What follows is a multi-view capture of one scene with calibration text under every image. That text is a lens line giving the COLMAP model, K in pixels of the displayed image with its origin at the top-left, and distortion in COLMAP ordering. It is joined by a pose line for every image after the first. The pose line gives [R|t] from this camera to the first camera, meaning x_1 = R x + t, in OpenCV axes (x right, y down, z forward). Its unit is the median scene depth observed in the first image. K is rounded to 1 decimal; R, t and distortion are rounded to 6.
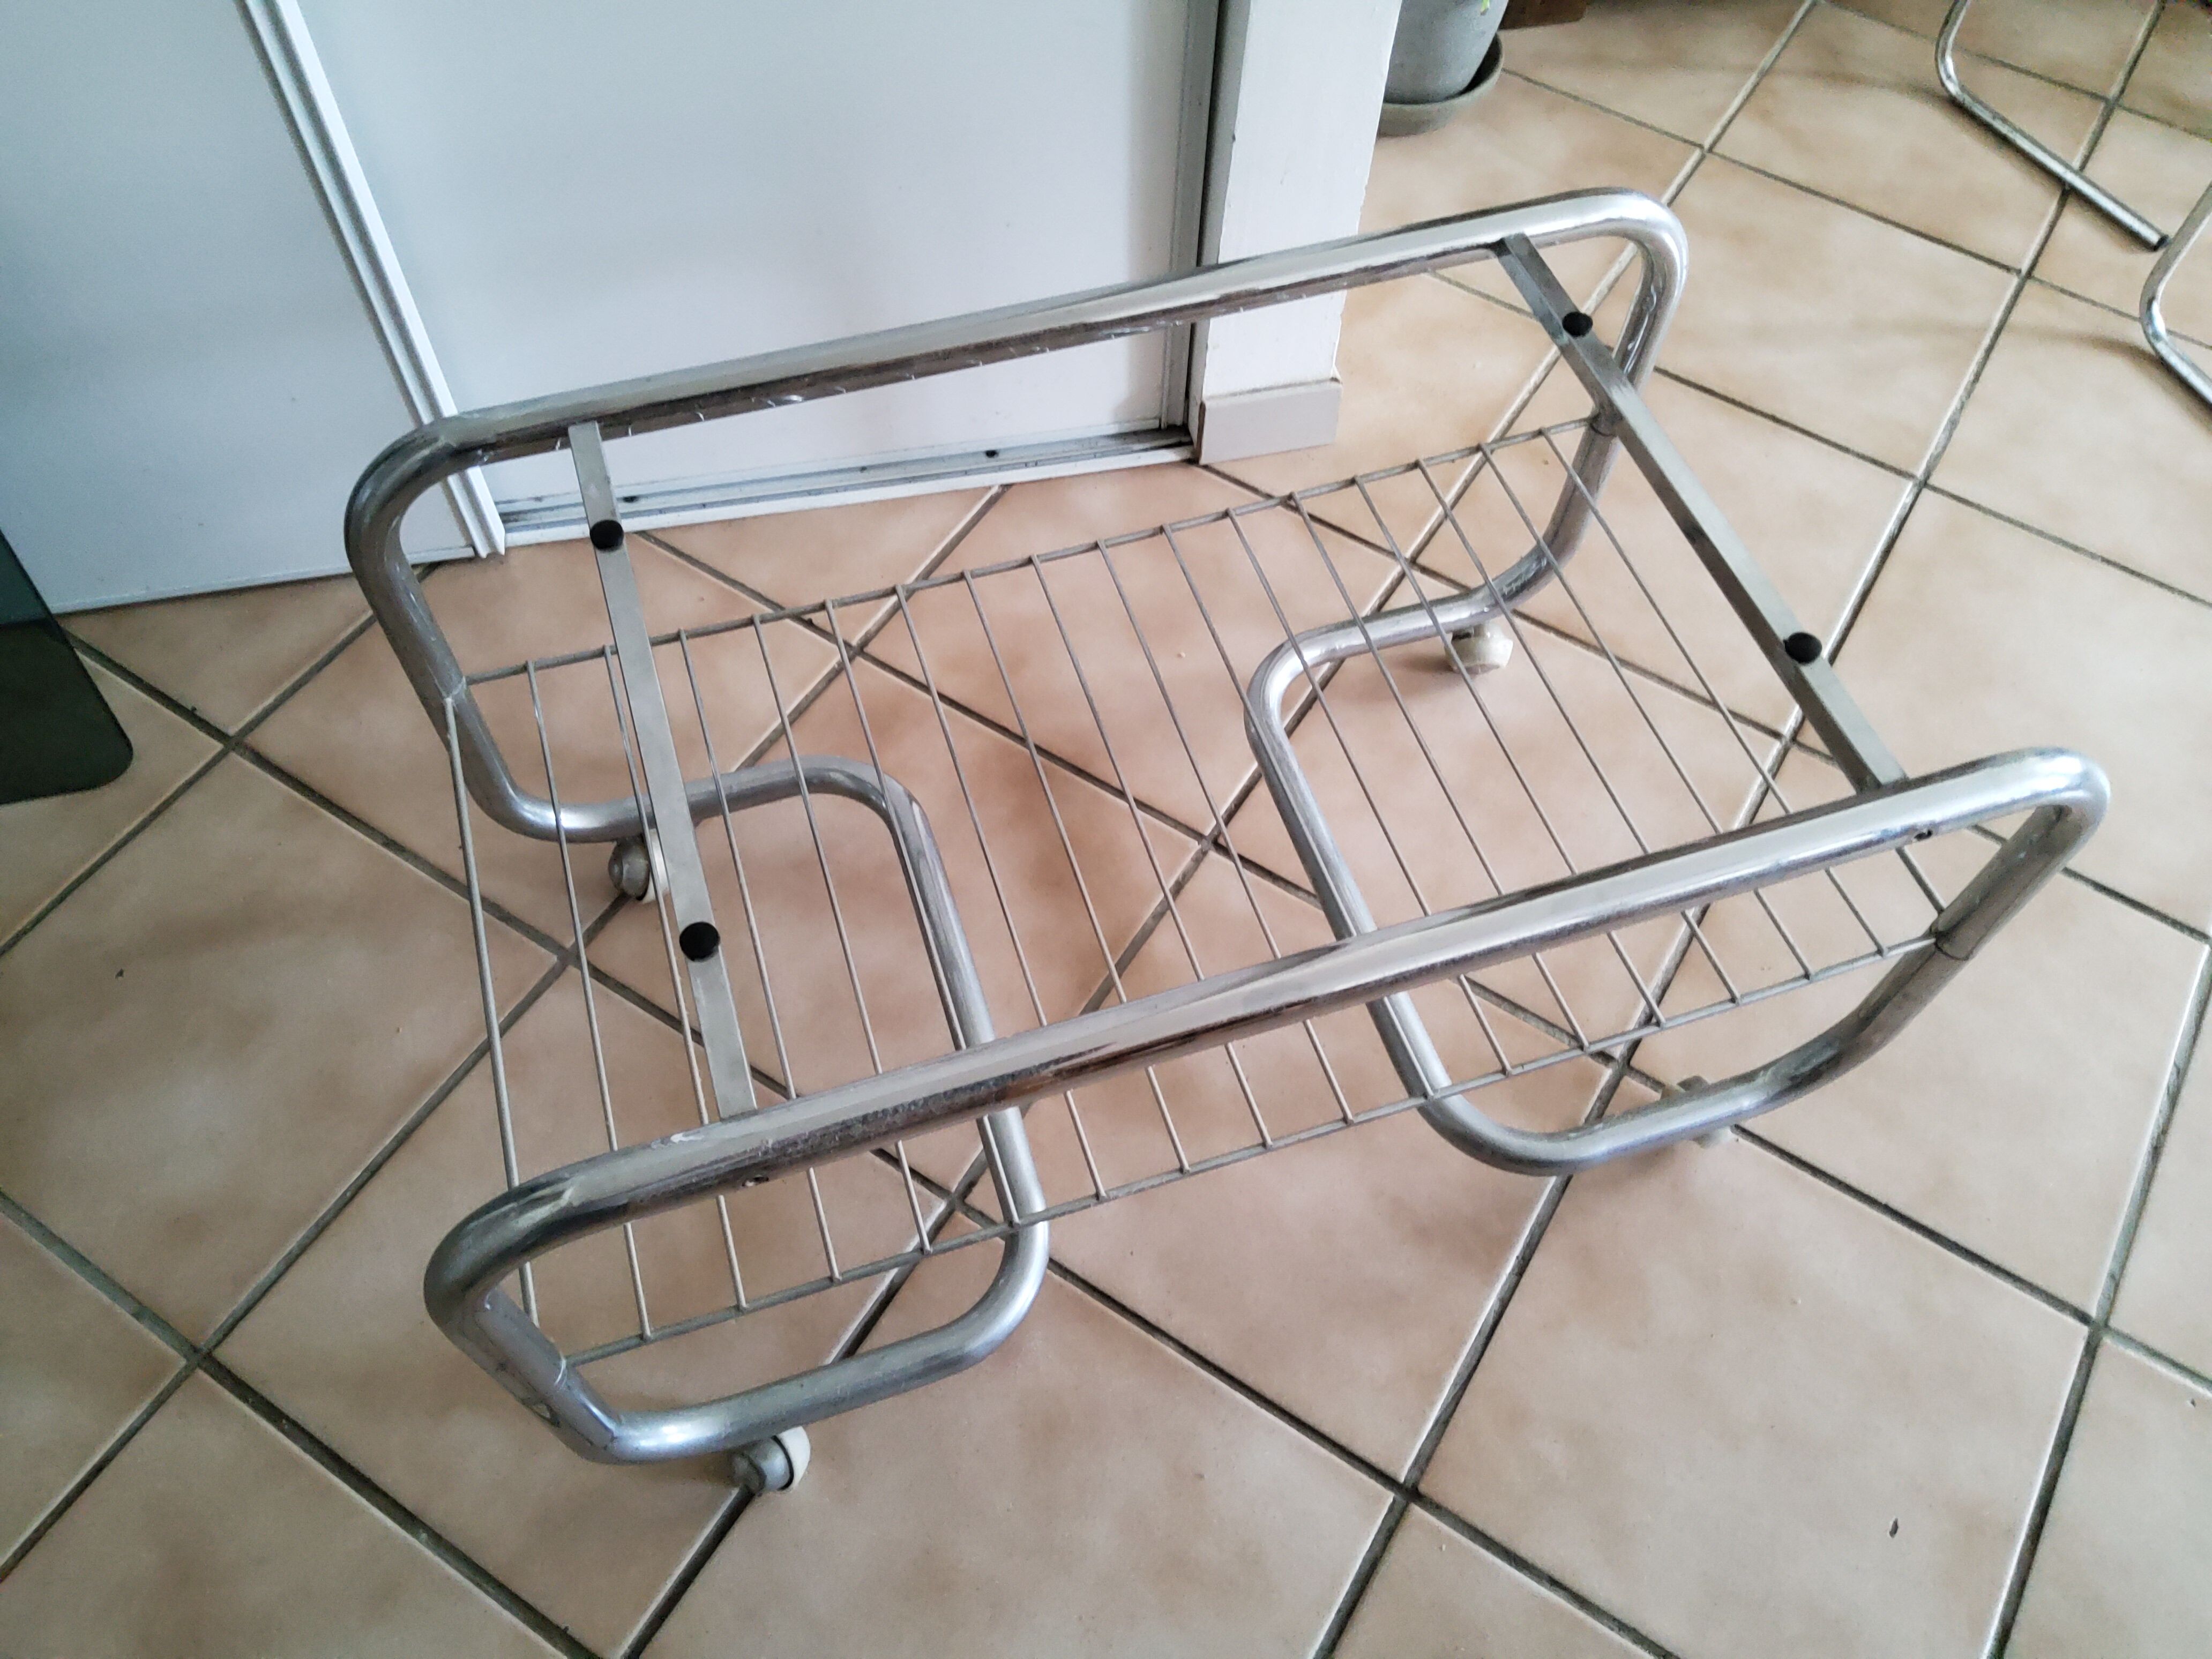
lens RADIAL K [[1674.7, 0, 1115.2], [0, 1674.7, 841.0], [0, 0, 1]] dist [0.083886, -0.155475]
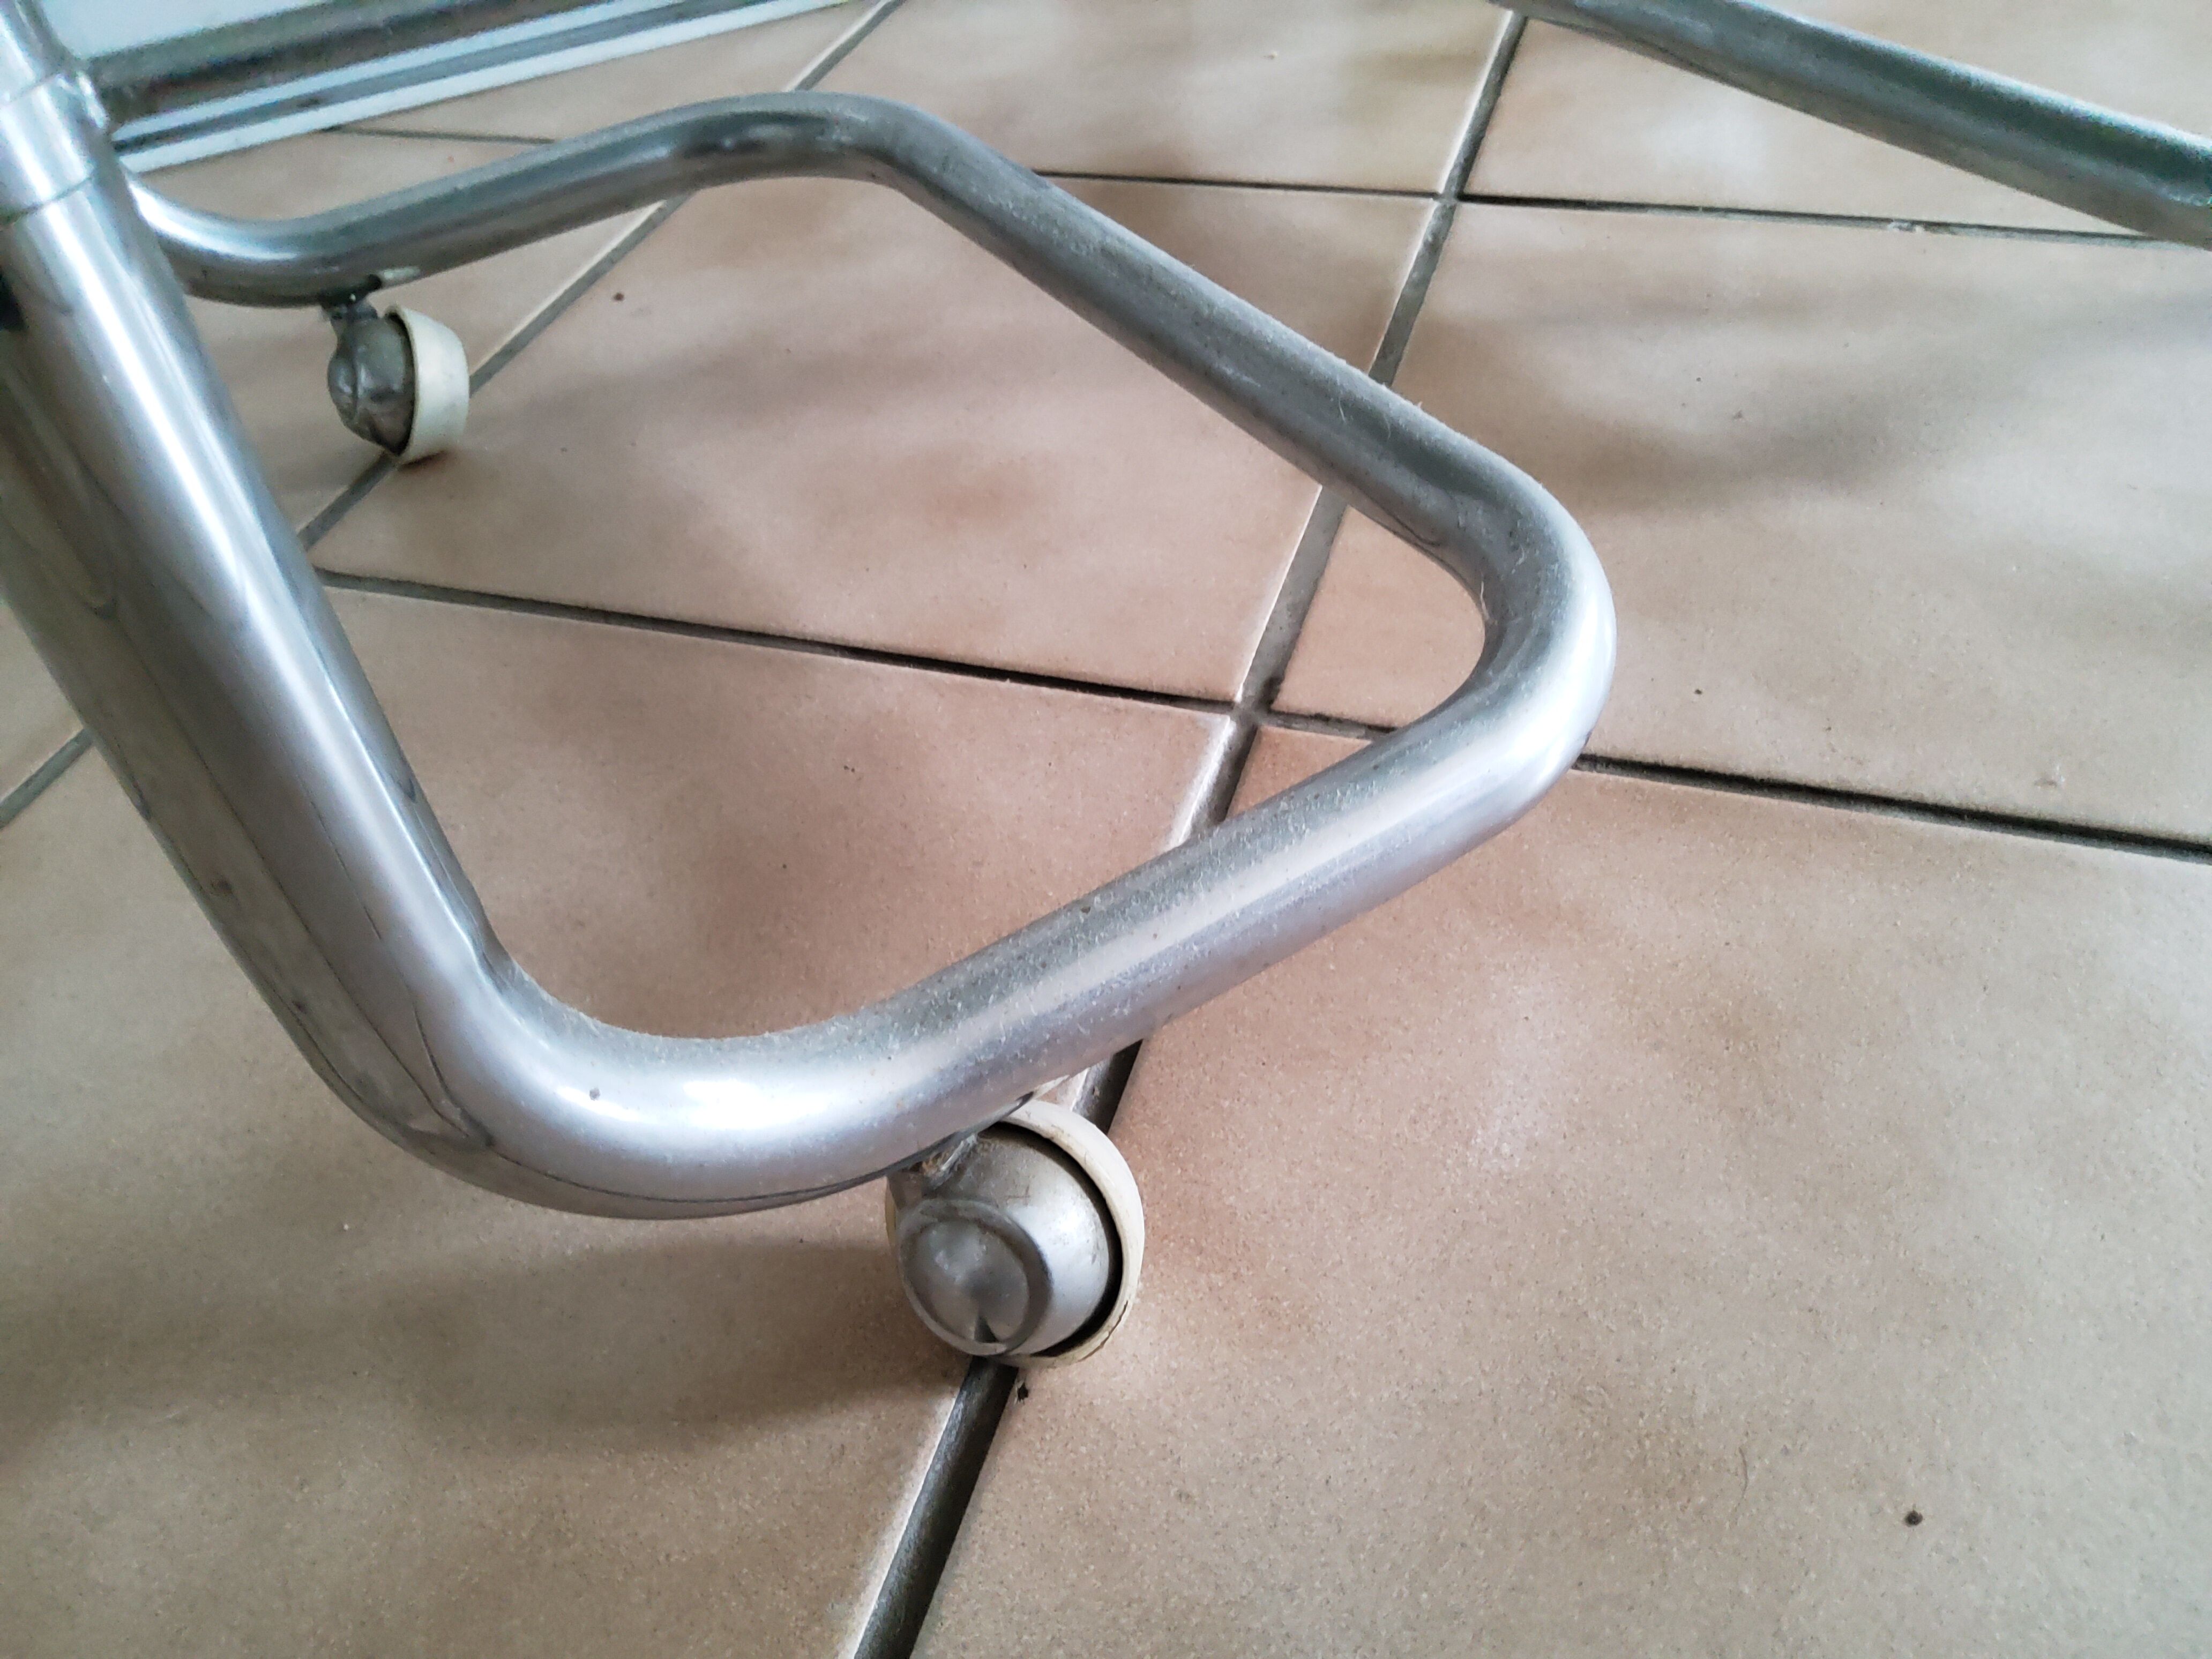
lens RADIAL K [[1674.7, 0, 1115.2], [0, 1674.7, 841.0], [0, 0, 1]] dist [0.083886, -0.155475]
pose [[0.961597, -0.250381, 0.112434, -0.185815], [0.270434, 0.934286, -0.232326, 0.336392], [-0.046876, 0.253810, 0.966118, 0.602561]]
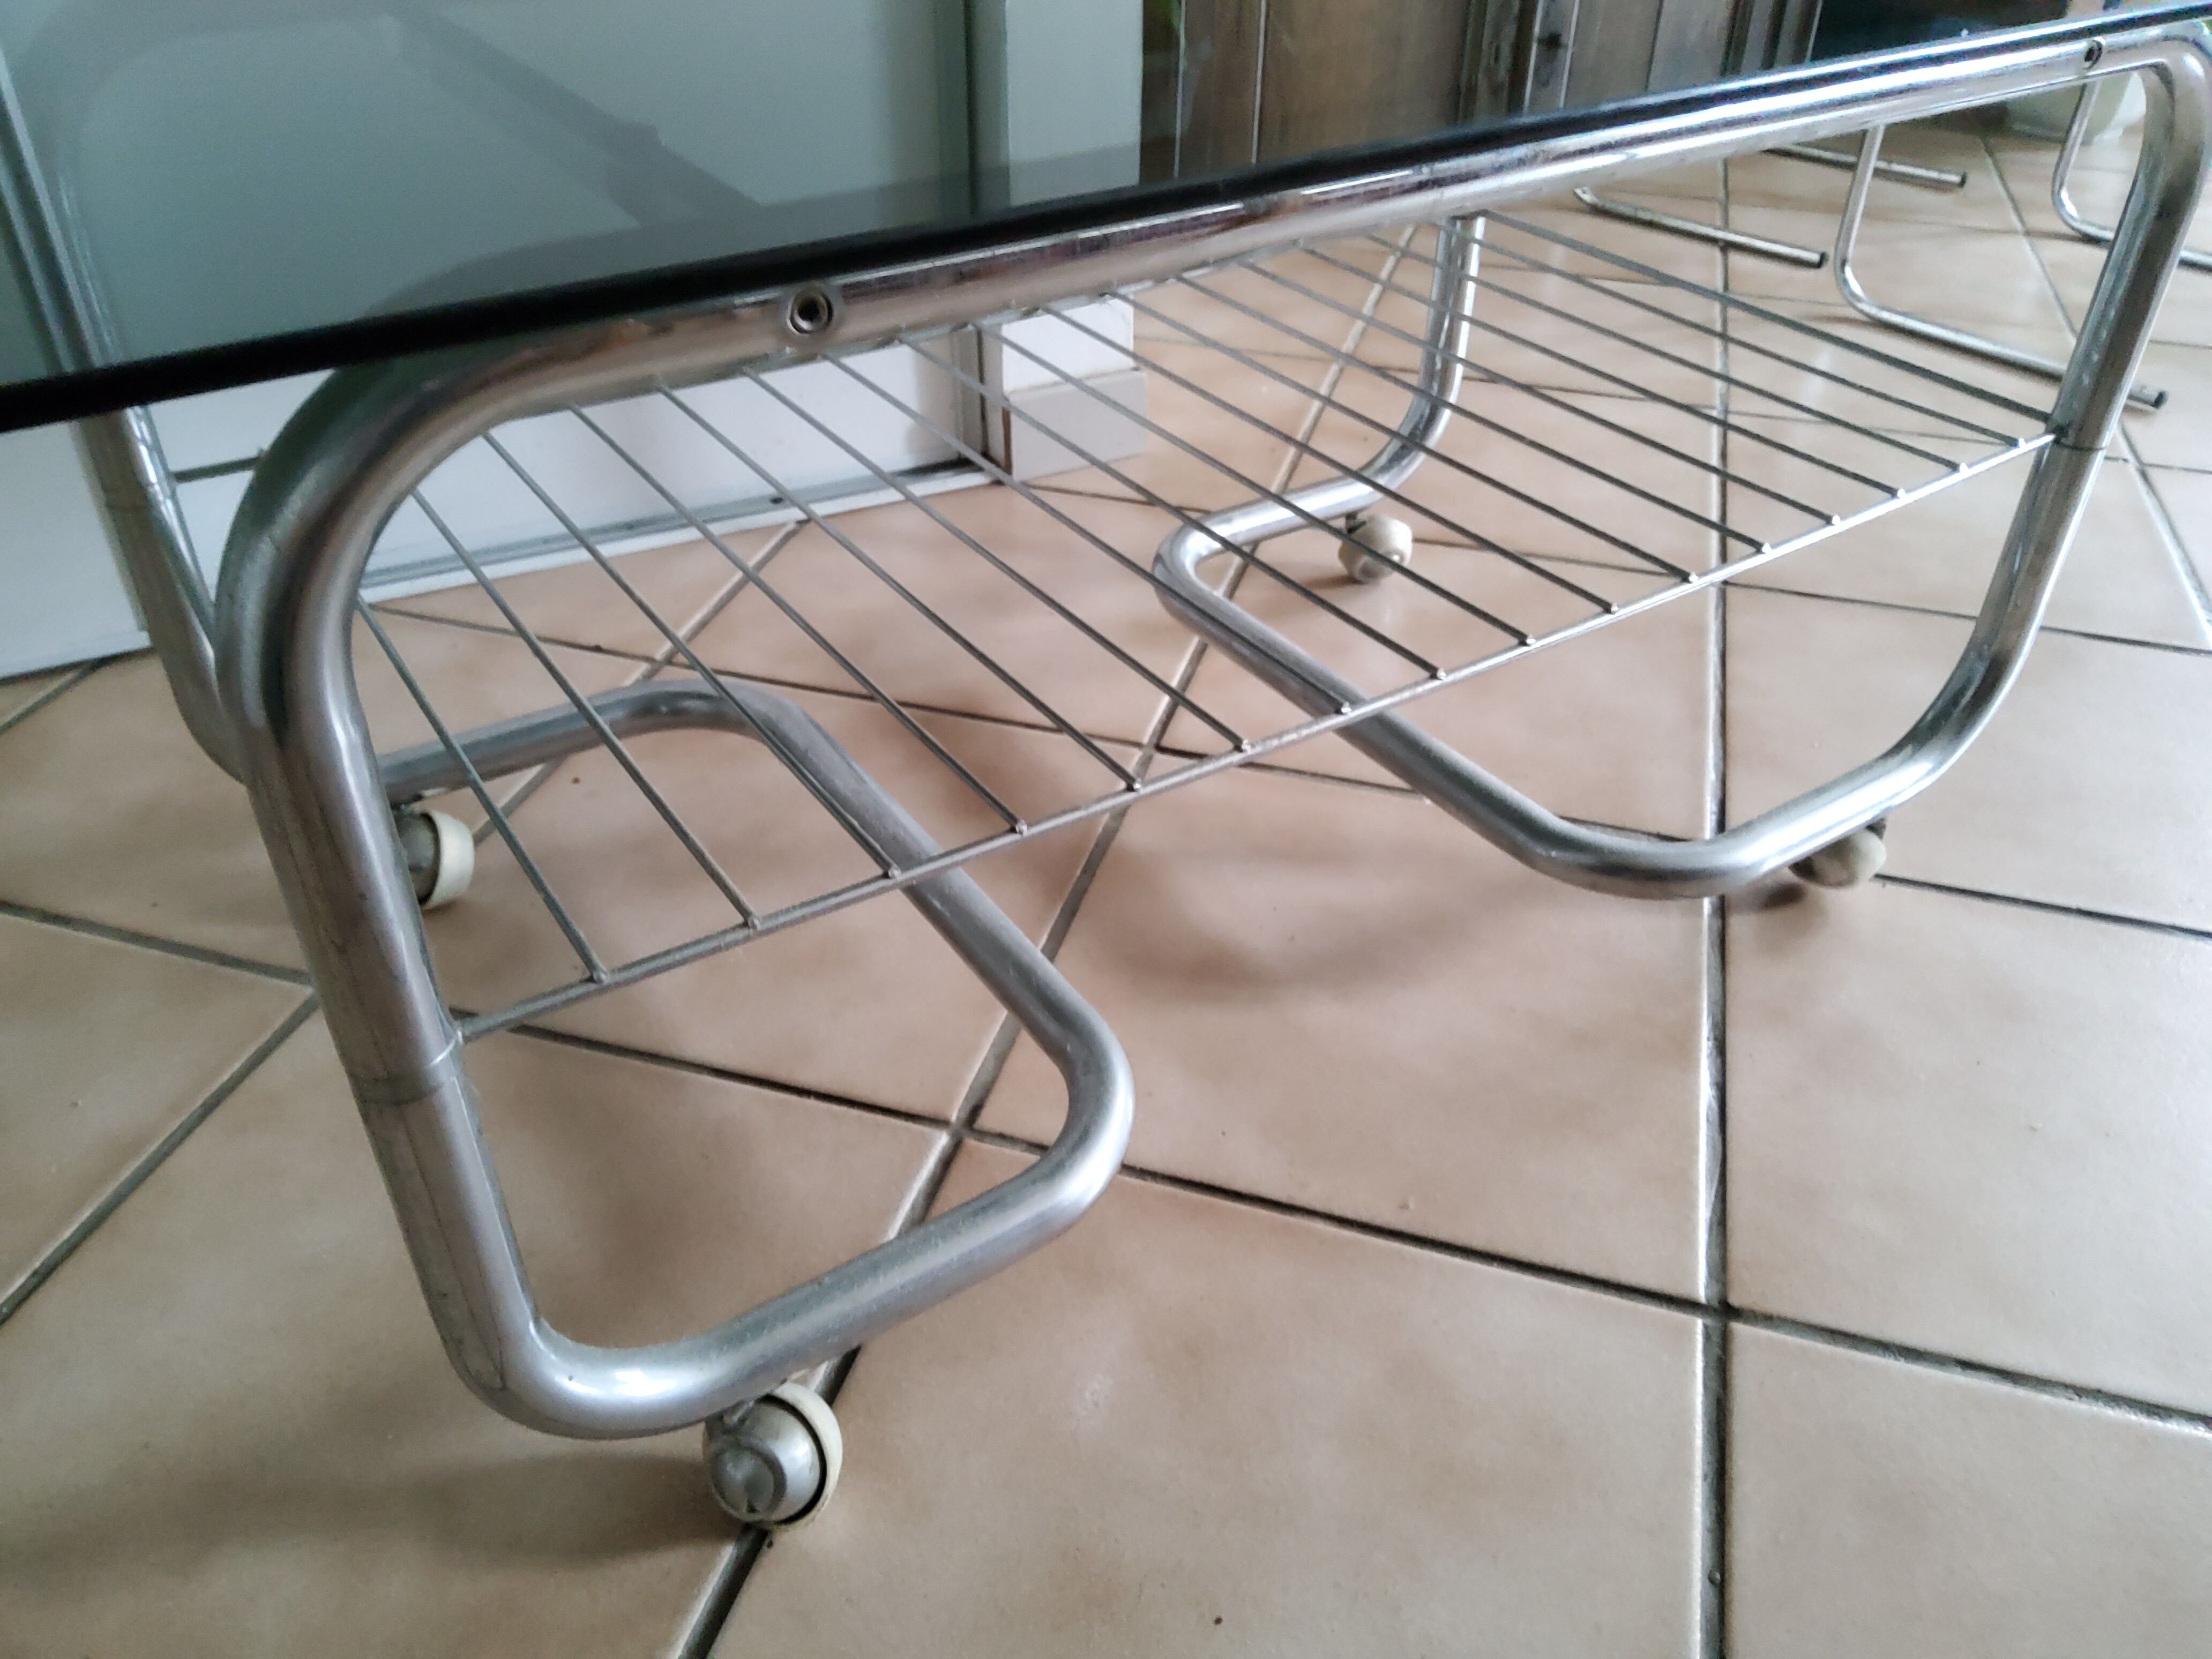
lens RADIAL K [[1674.7, 0, 1115.2], [0, 1674.7, 841.0], [0, 0, 1]] dist [0.083886, -0.155475]
pose [[0.961234, -0.174057, 0.213851, -0.162501], [0.239774, 0.910614, -0.336588, 0.357084], [-0.136150, 0.374816, 0.917048, 0.311141]]
